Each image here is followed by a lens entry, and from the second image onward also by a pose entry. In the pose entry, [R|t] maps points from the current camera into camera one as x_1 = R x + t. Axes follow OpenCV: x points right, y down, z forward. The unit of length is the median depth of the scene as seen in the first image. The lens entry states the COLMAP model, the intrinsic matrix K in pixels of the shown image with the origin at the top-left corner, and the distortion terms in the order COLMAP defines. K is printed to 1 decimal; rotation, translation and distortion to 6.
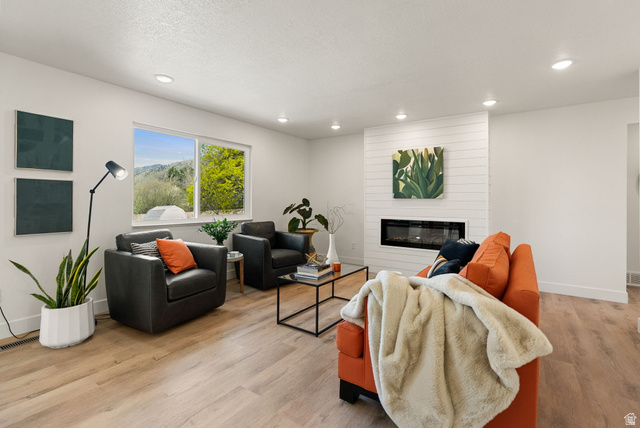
lens RADIAL K [[291.2, 0, 319.7], [0, 291.2, 209.6], [0, 0, 1]] dist [0.001154, 0.001164]
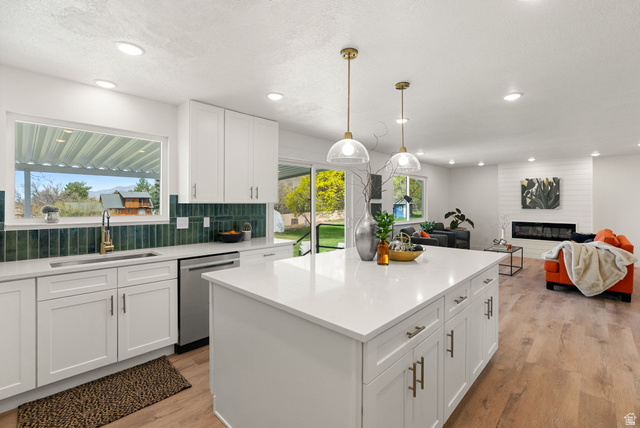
lens RADIAL K [[291.2, 0, 318.8], [0, 291.2, 210.4], [0, 0, 1]] dist [0.001154, 0.001164]
pose [[0.987895, -0.000007, -0.155124, -0.643464], [-0.000473, 0.999995, -0.003061, -0.025585], [0.155124, 0.003097, 0.987890, -0.804133]]
